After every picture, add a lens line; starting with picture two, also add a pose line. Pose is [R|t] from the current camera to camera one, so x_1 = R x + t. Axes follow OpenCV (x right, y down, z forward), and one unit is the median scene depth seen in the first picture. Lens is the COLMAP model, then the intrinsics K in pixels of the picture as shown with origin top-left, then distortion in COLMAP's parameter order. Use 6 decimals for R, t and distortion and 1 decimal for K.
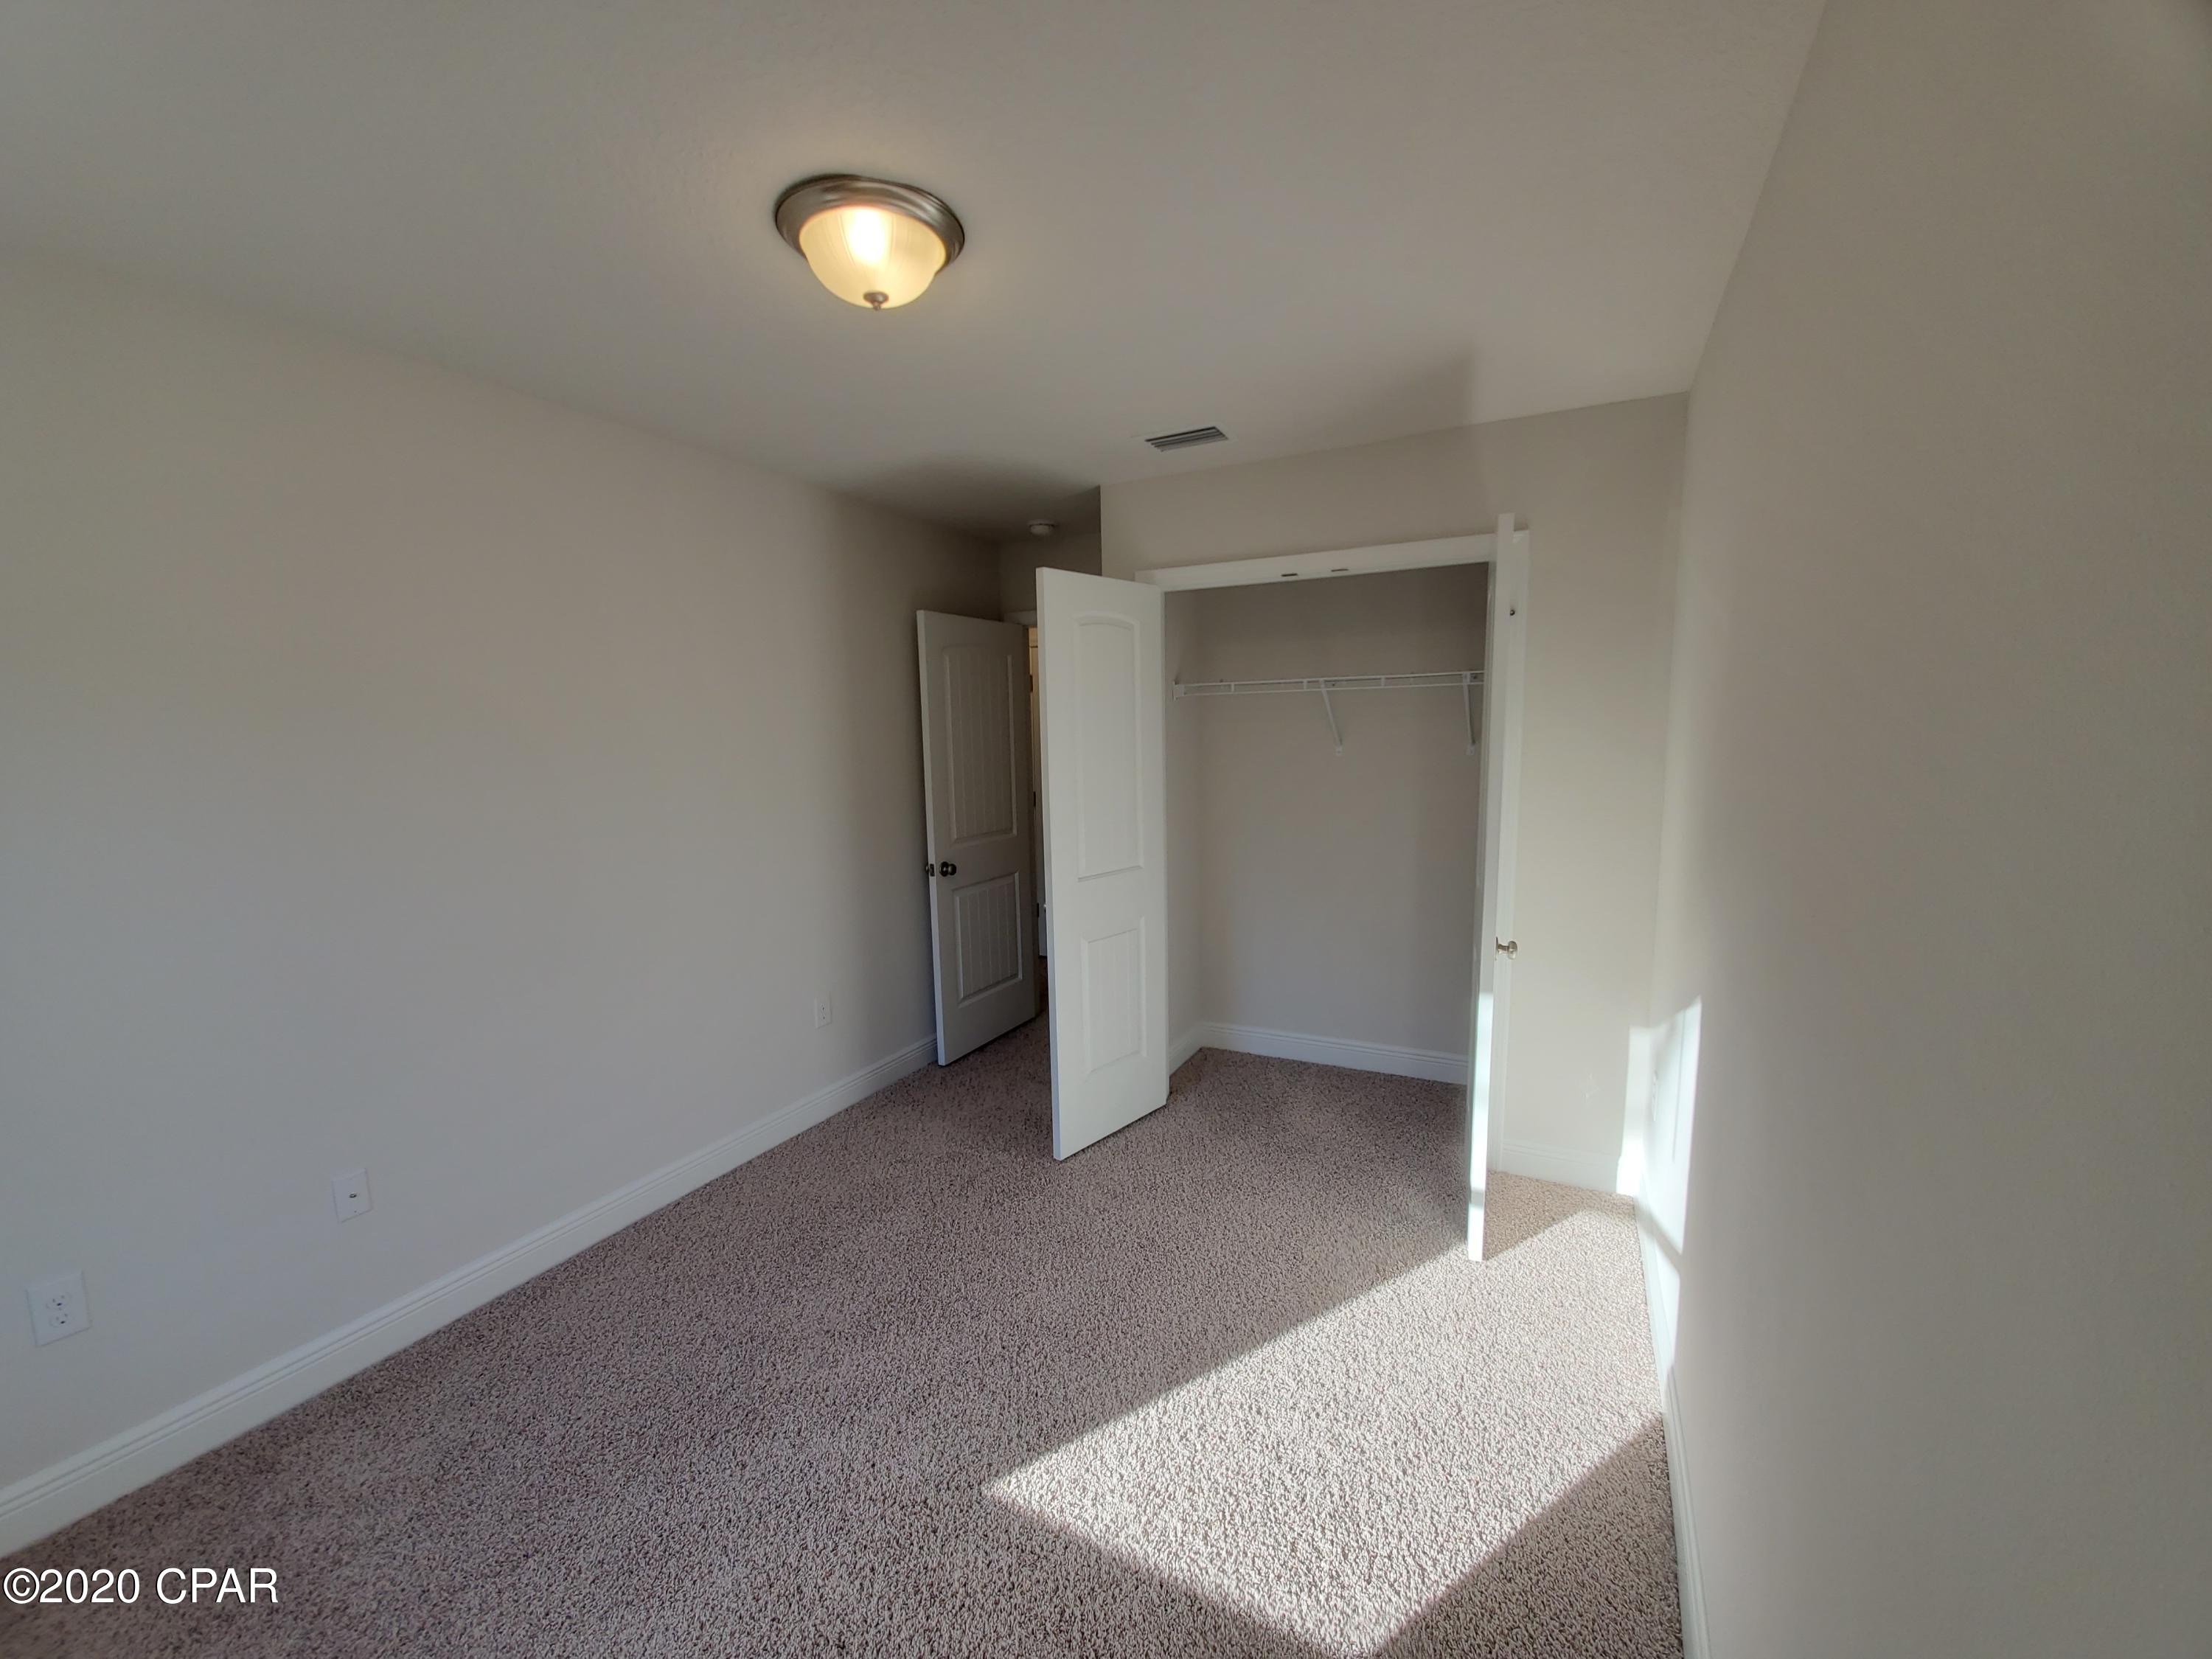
lens RADIAL K [[900.2, 0, 1095.5], [0, 900.2, 823.6], [0, 0, 1]] dist [-0.000178, -0.016158]
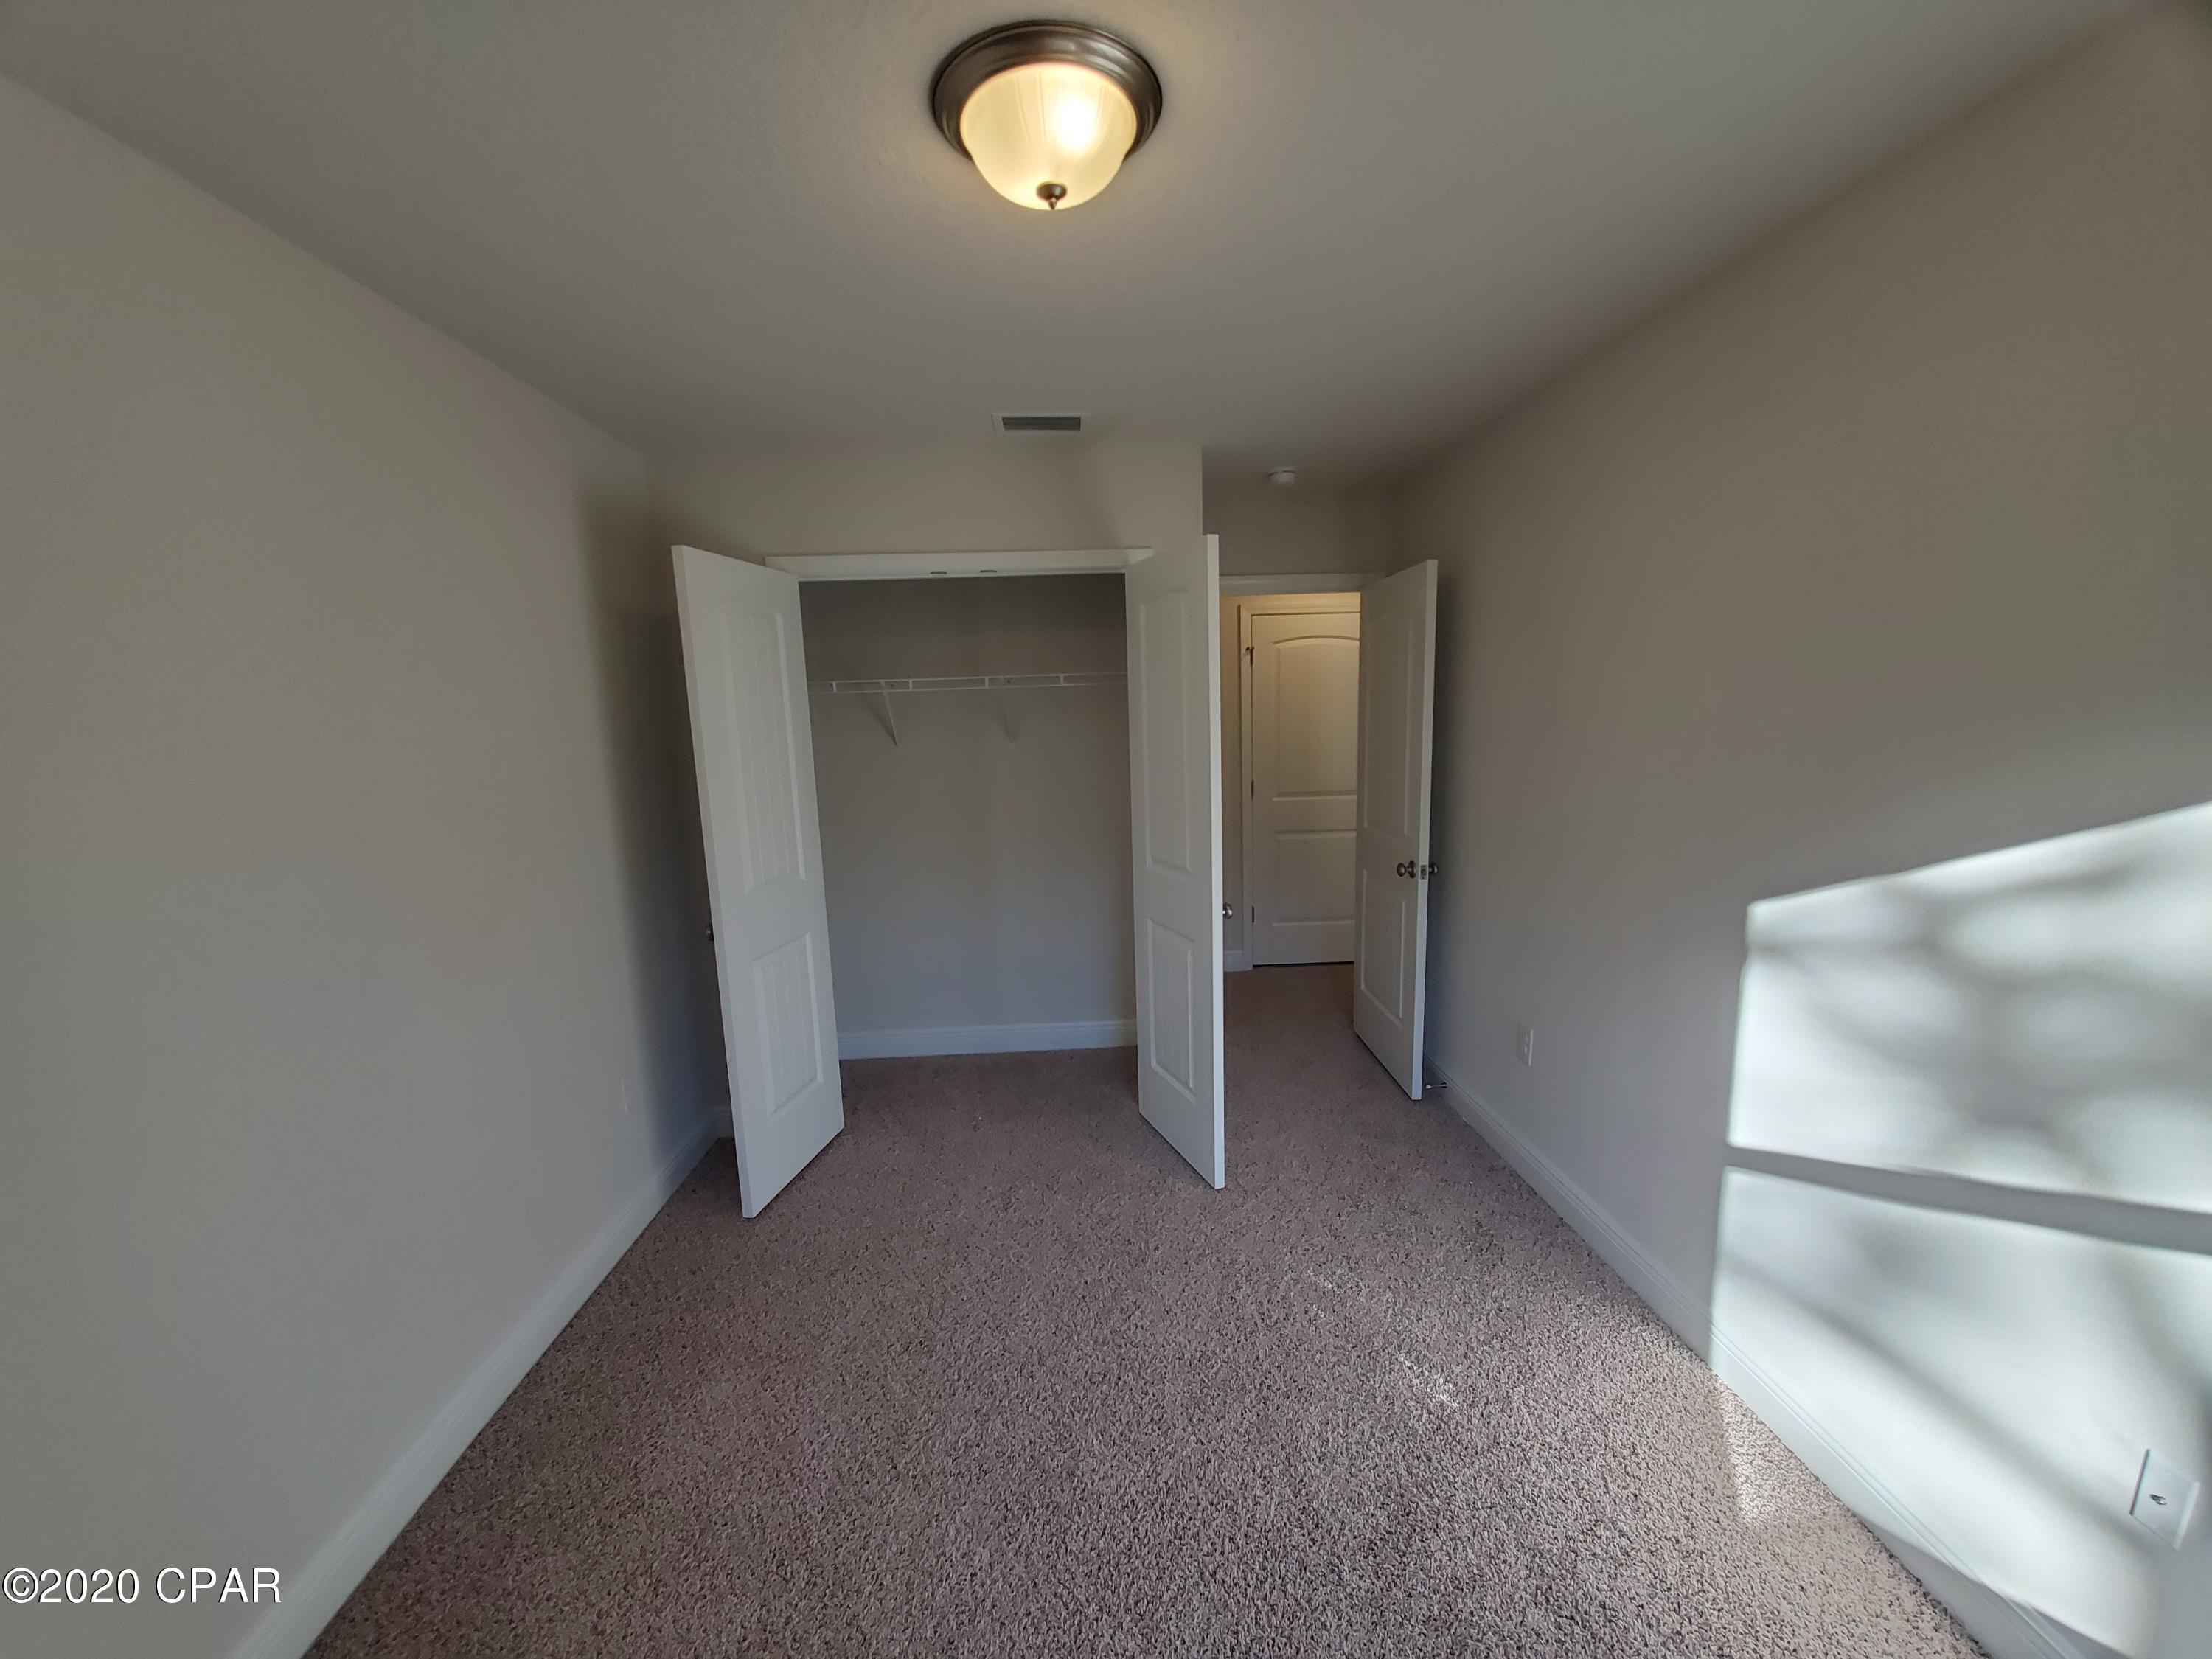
lens RADIAL K [[880.4, 0, 1109.6], [0, 880.4, 857.6], [0, 0, 1]] dist [0.001546, -0.014141]
pose [[0.857474, -0.086654, 0.507178, -0.750065], [0.069556, 0.996190, 0.052607, -0.005257], [-0.509805, -0.009832, 0.860234, 0.353978]]
